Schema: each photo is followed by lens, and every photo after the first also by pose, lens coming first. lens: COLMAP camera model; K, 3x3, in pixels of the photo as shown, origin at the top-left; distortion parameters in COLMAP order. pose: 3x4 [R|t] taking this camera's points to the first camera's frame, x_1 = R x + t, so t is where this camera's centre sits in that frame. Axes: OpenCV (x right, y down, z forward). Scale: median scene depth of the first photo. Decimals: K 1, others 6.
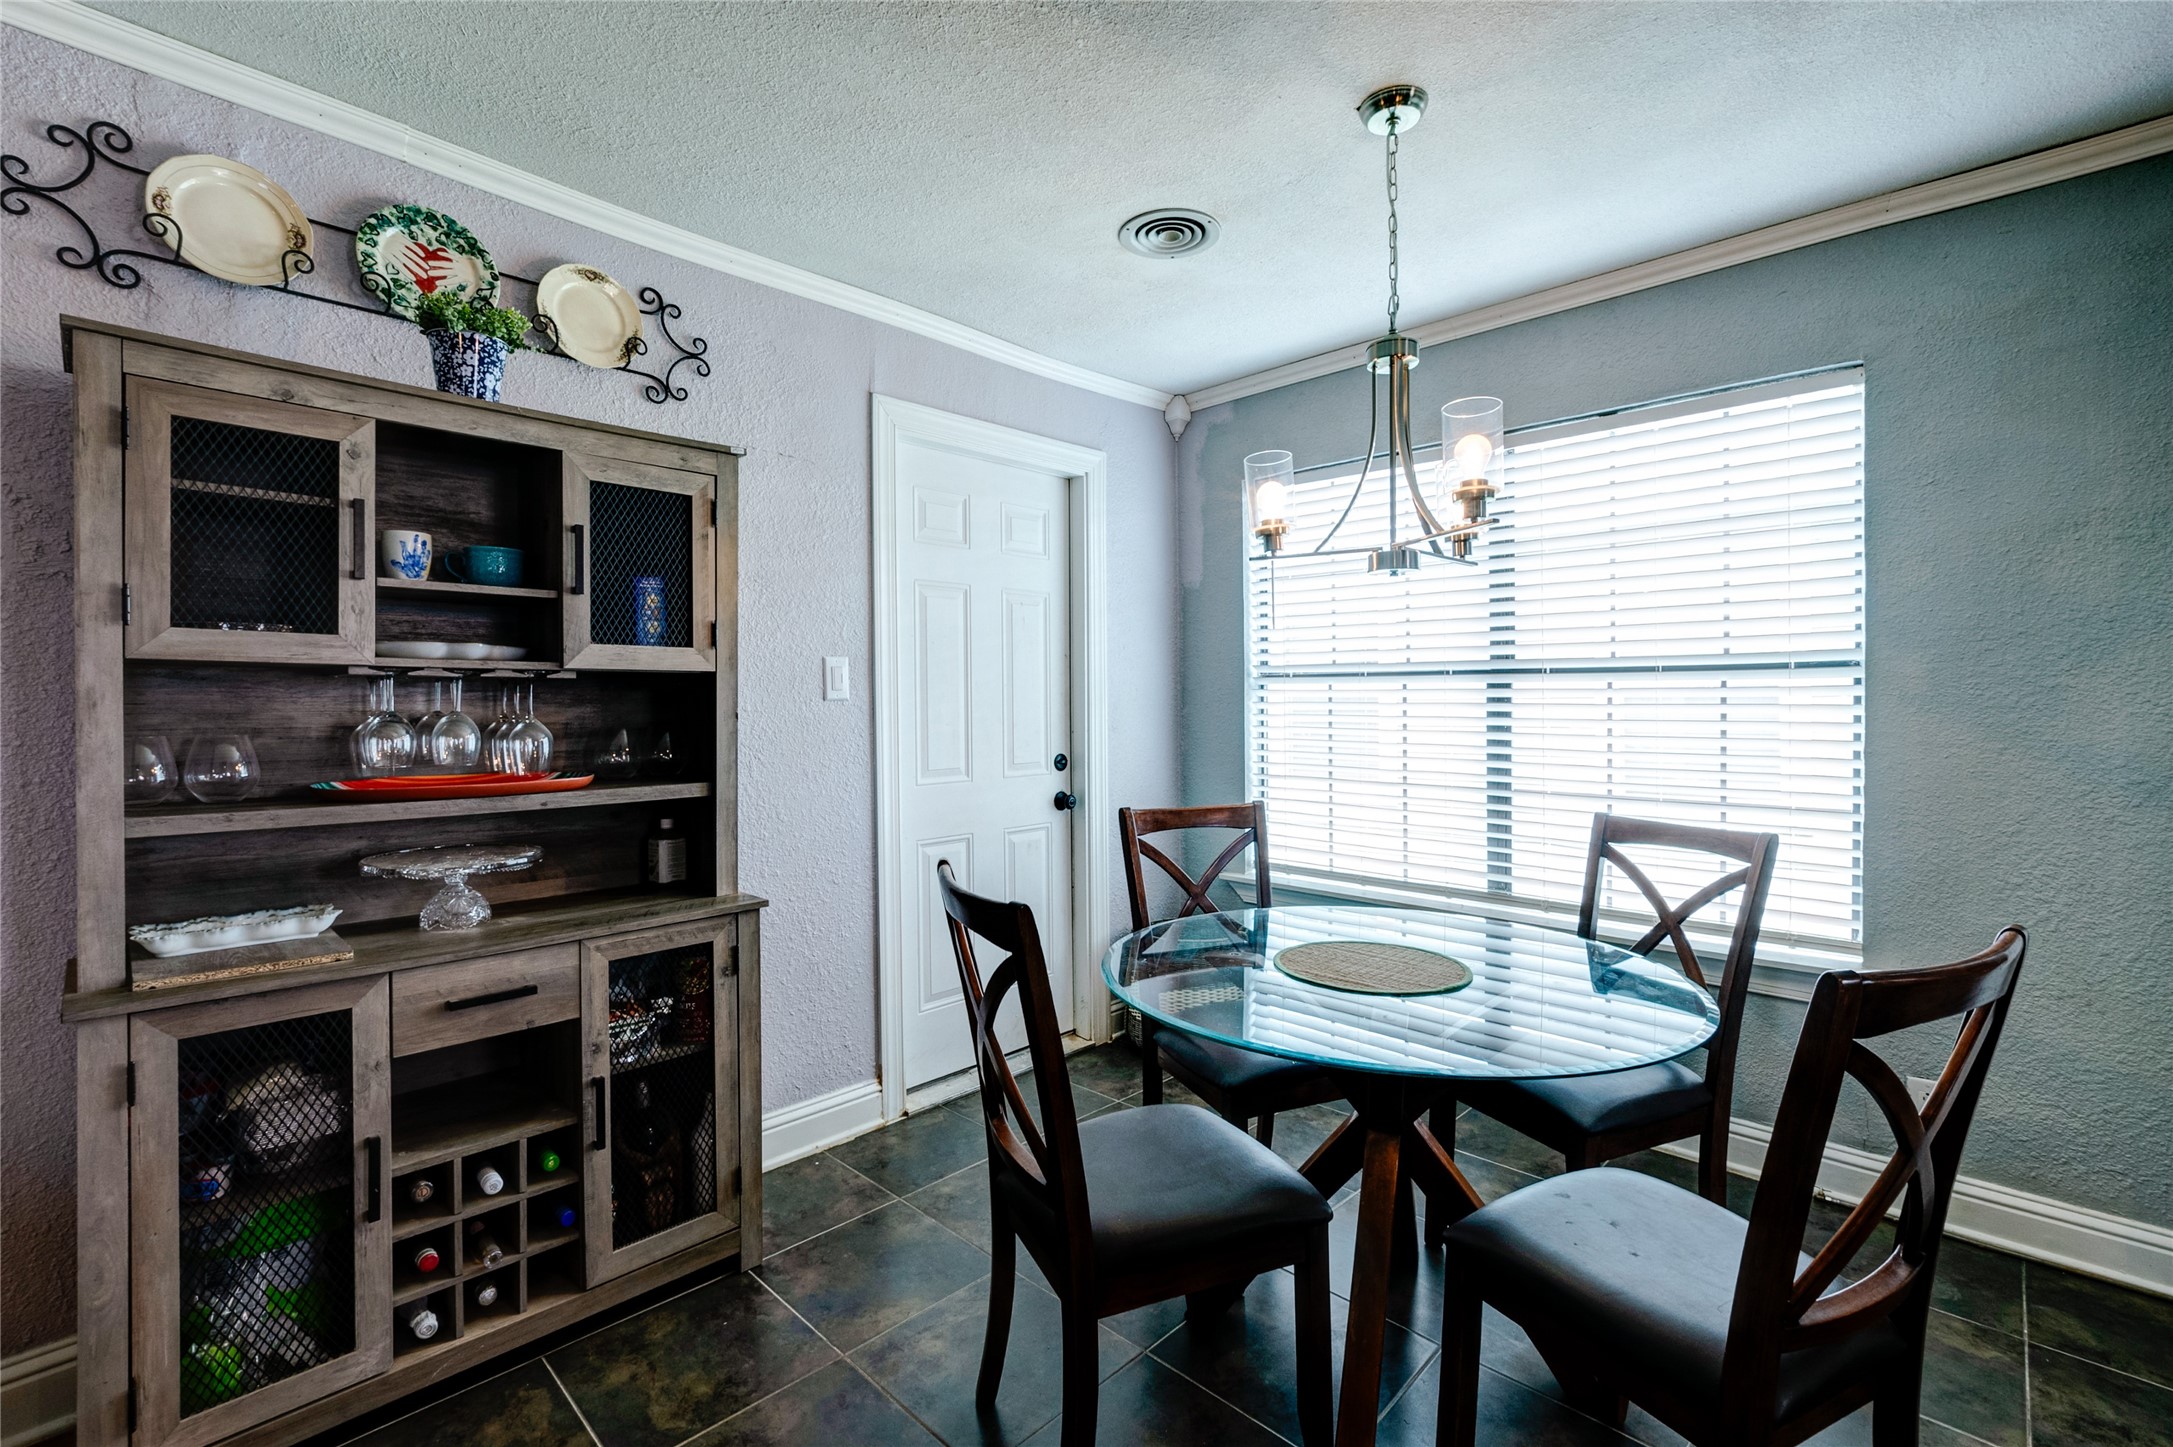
lens RADIAL K [[973.6, 0, 1096.3], [0, 973.6, 705.5], [0, 0, 1]] dist [-0.003184, 0.000435]
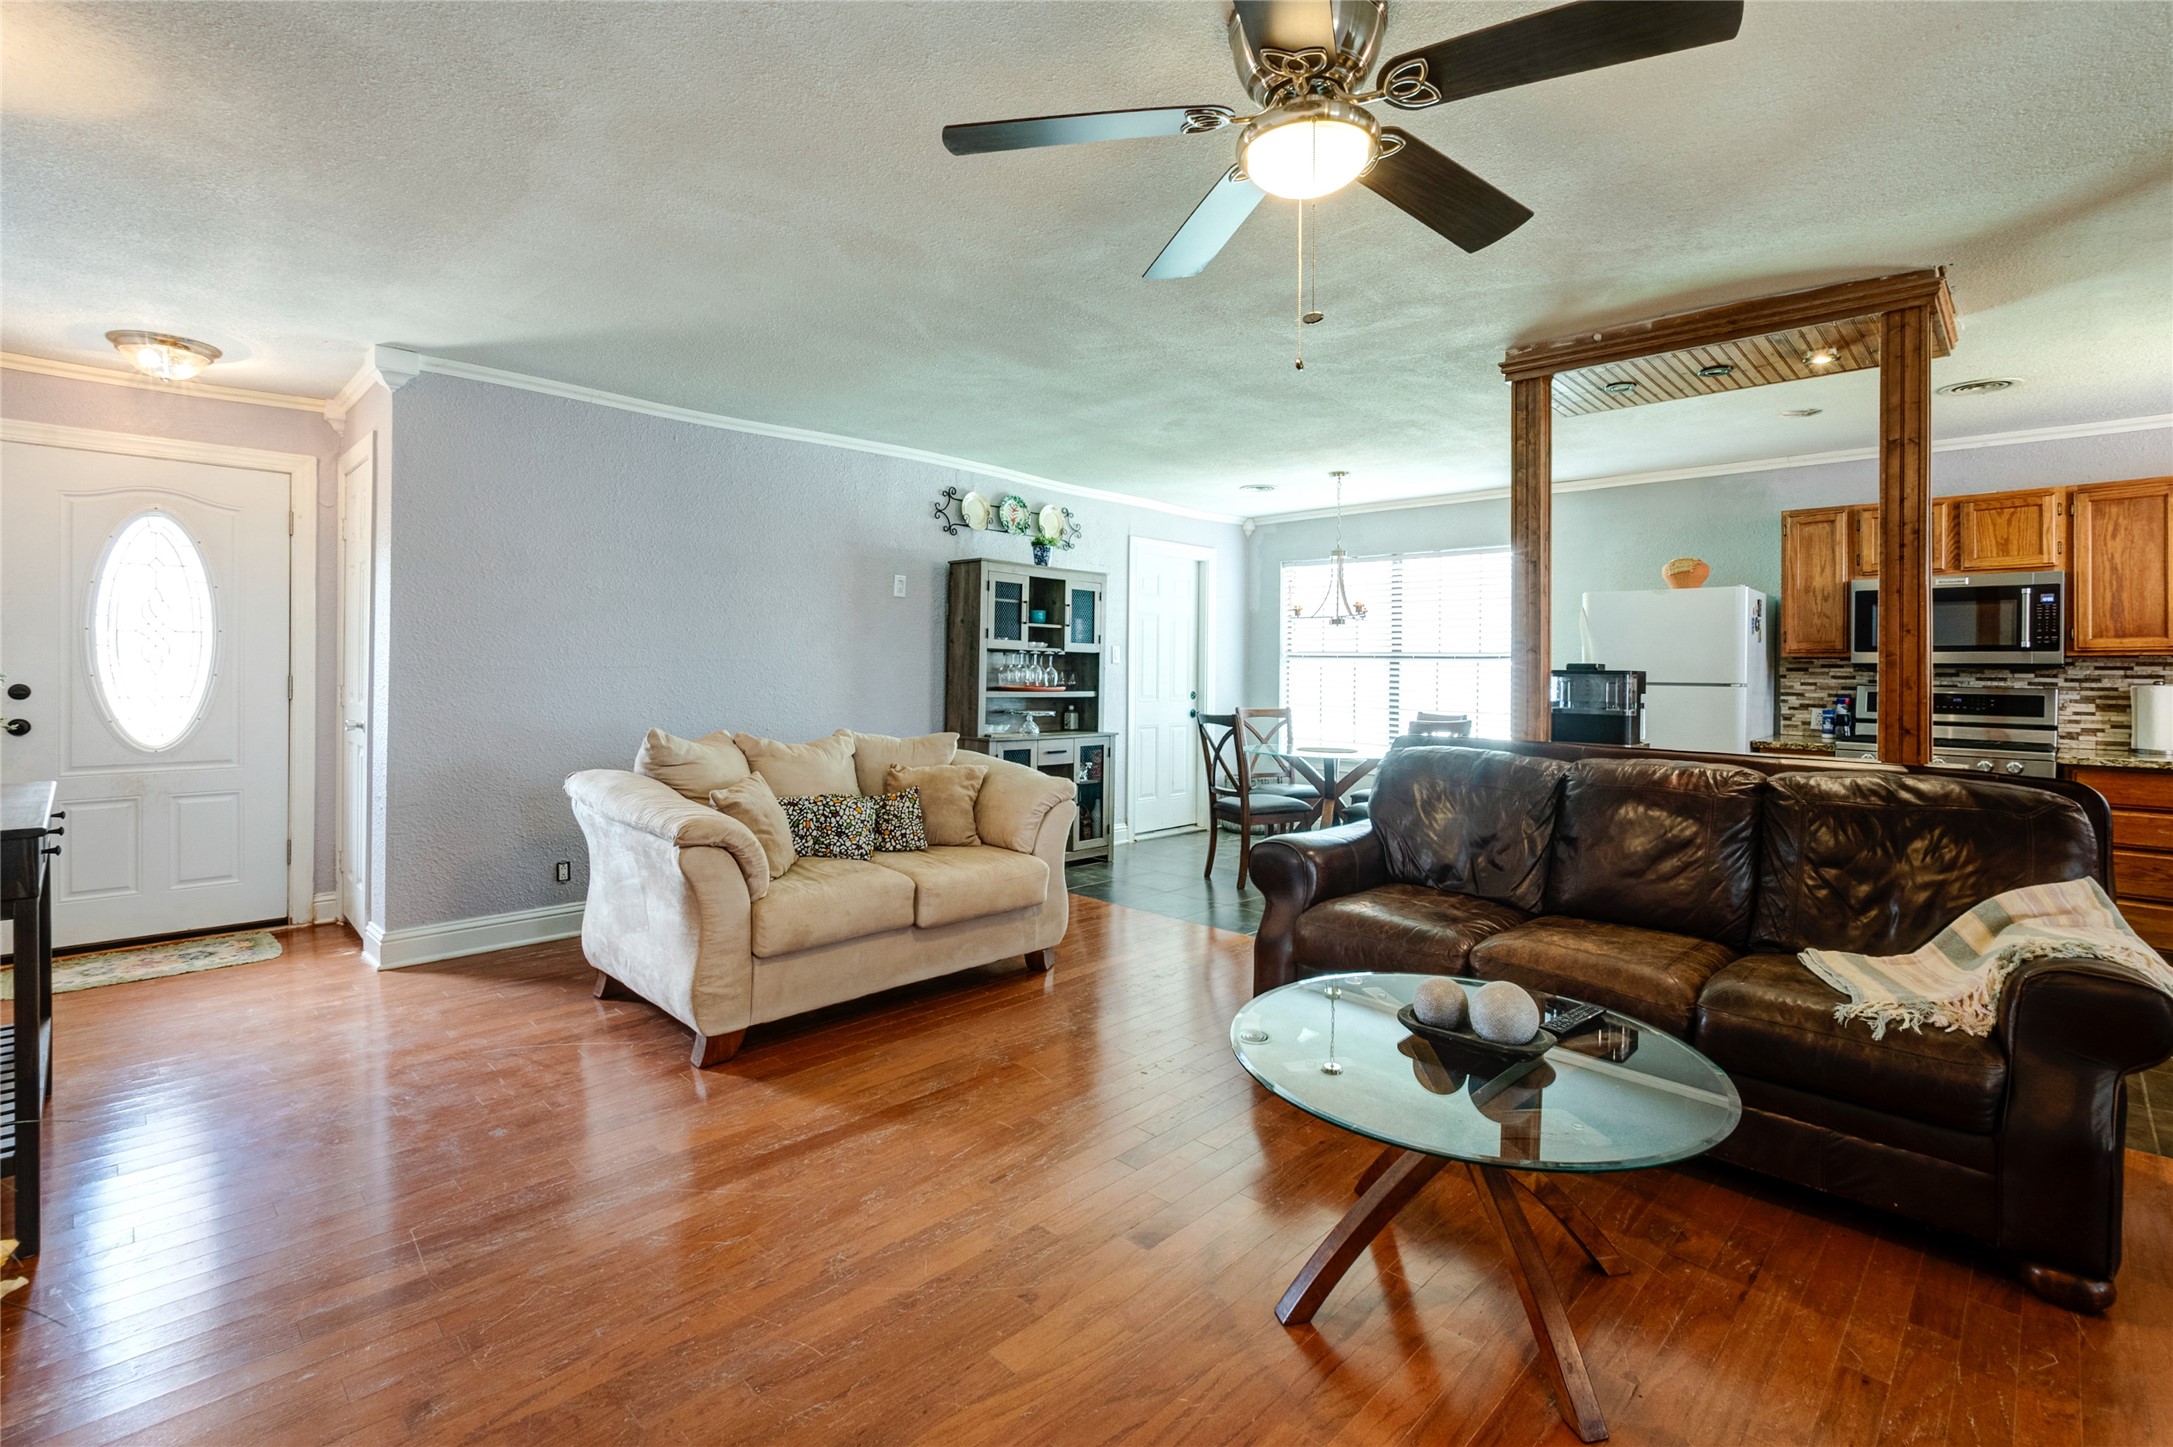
lens RADIAL K [[1001.7, 0, 1083.0], [0, 1001.7, 663.4], [0, 0, 1]] dist [-0.000144, 0.001070]
pose [[0.999647, 0.020221, -0.017246, -0.367393], [-0.020449, 0.999704, -0.013162, 0.034803], [0.016975, 0.013510, 0.999765, -1.816856]]
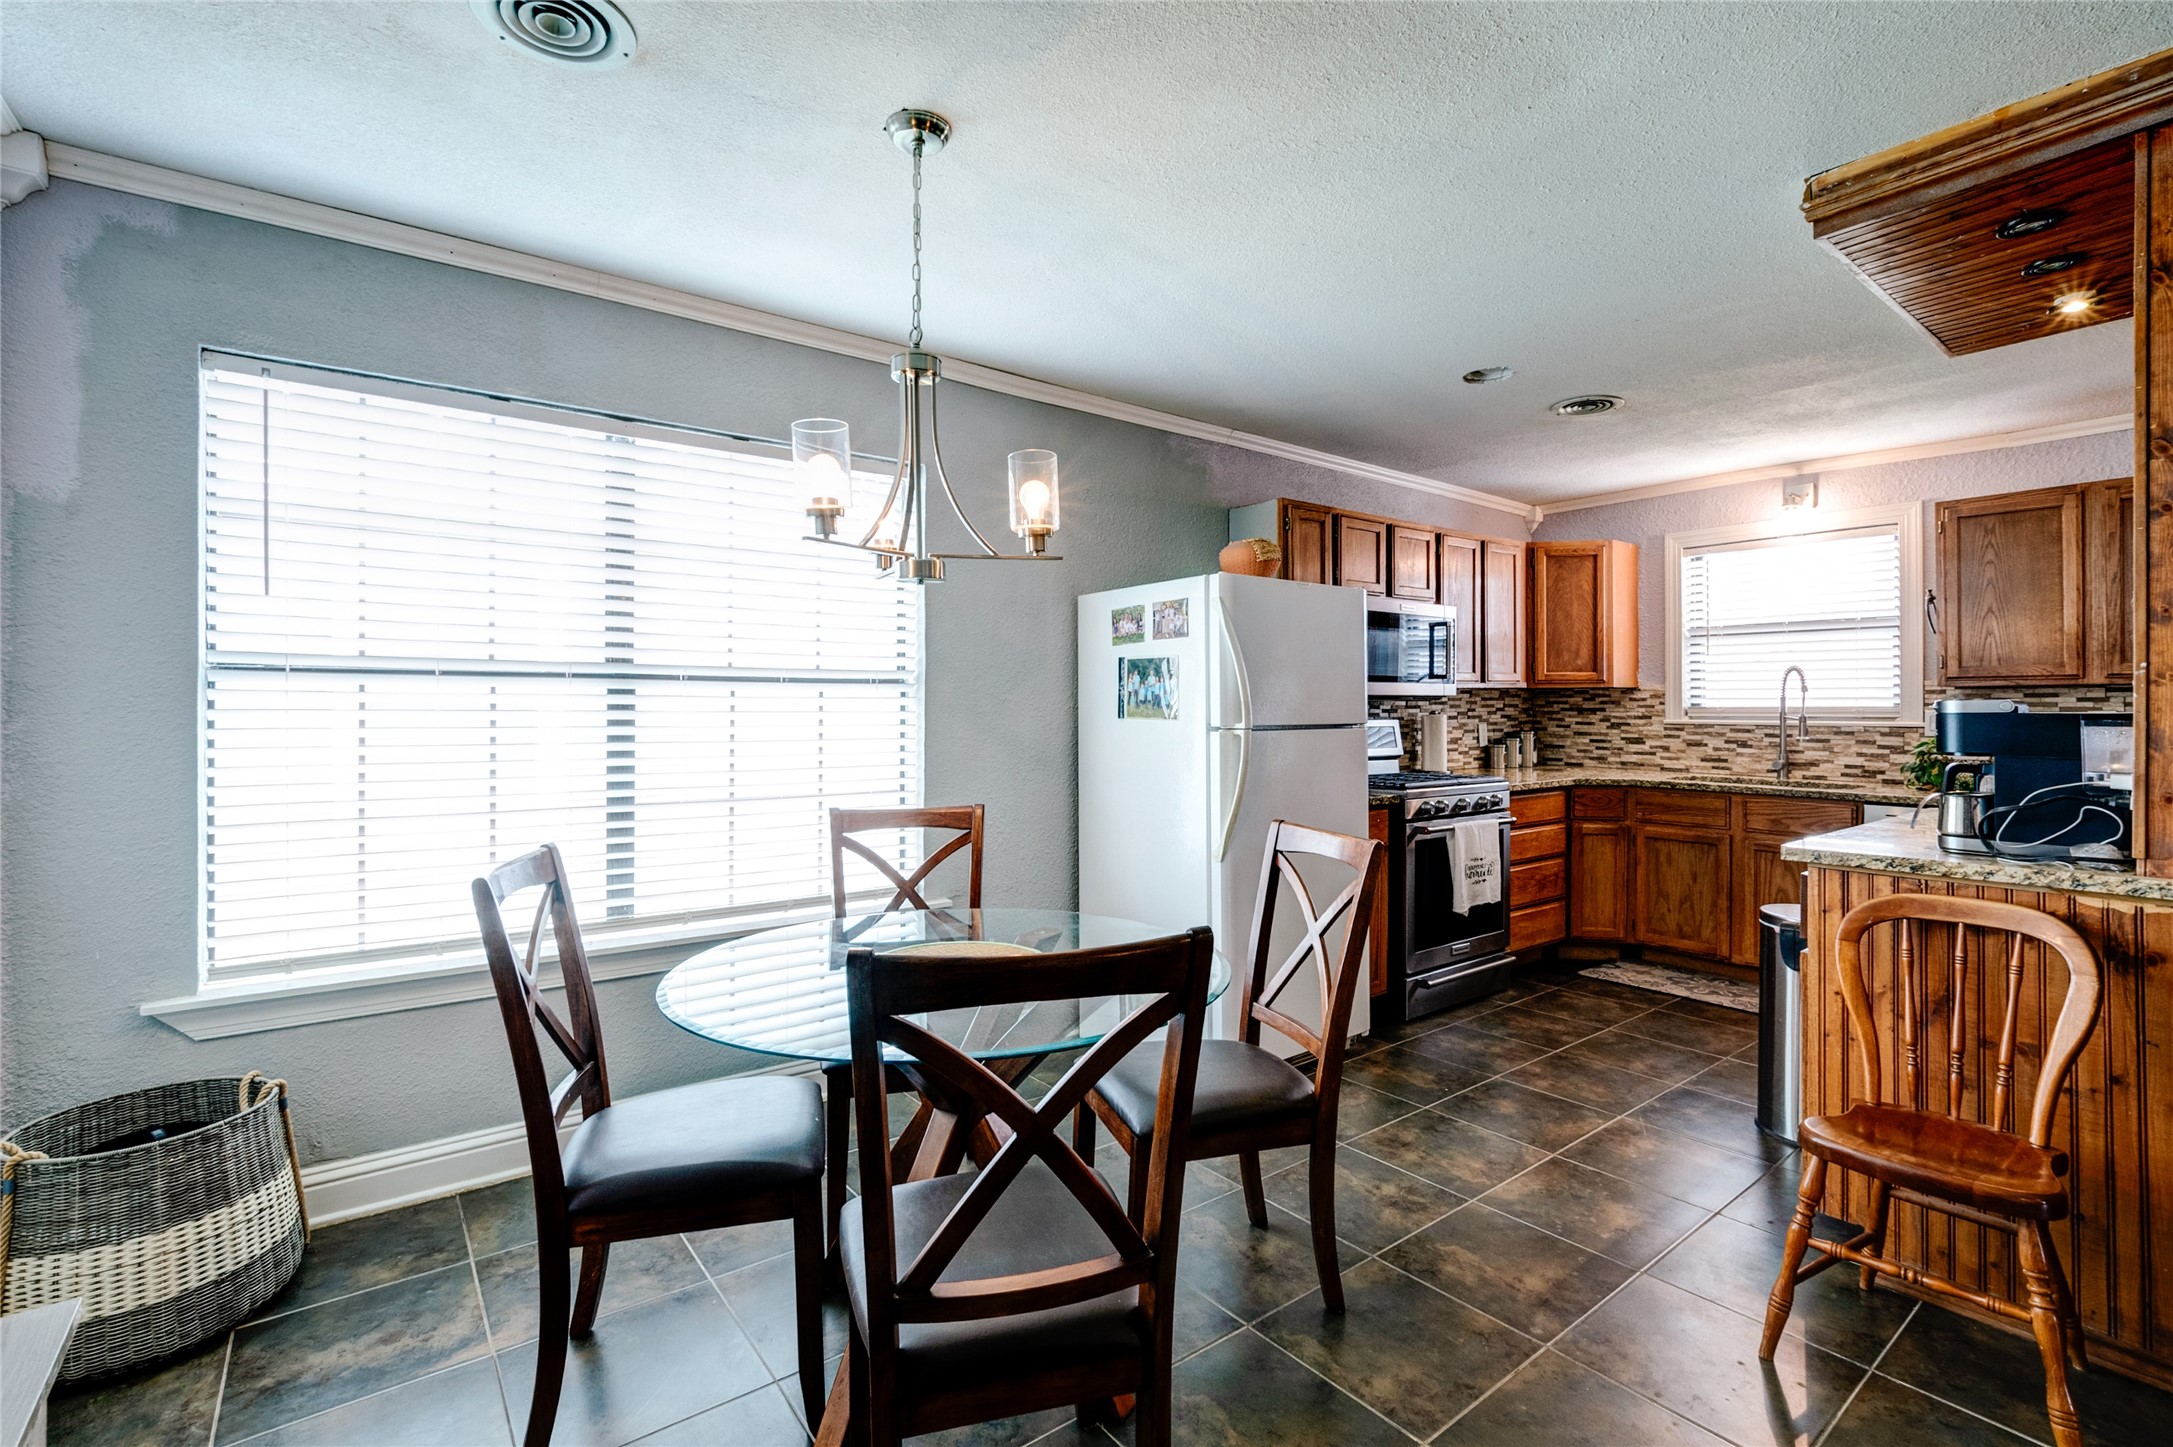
lens RADIAL K [[973.6, 0, 1096.3], [0, 973.6, 705.5], [0, 0, 1]] dist [-0.003184, 0.000435]
pose [[0.161333, 0.003581, 0.986894, -0.566655], [0.001721, 0.999991, -0.003909, -0.003690], [-0.986899, 0.002329, 0.161325, 0.553686]]
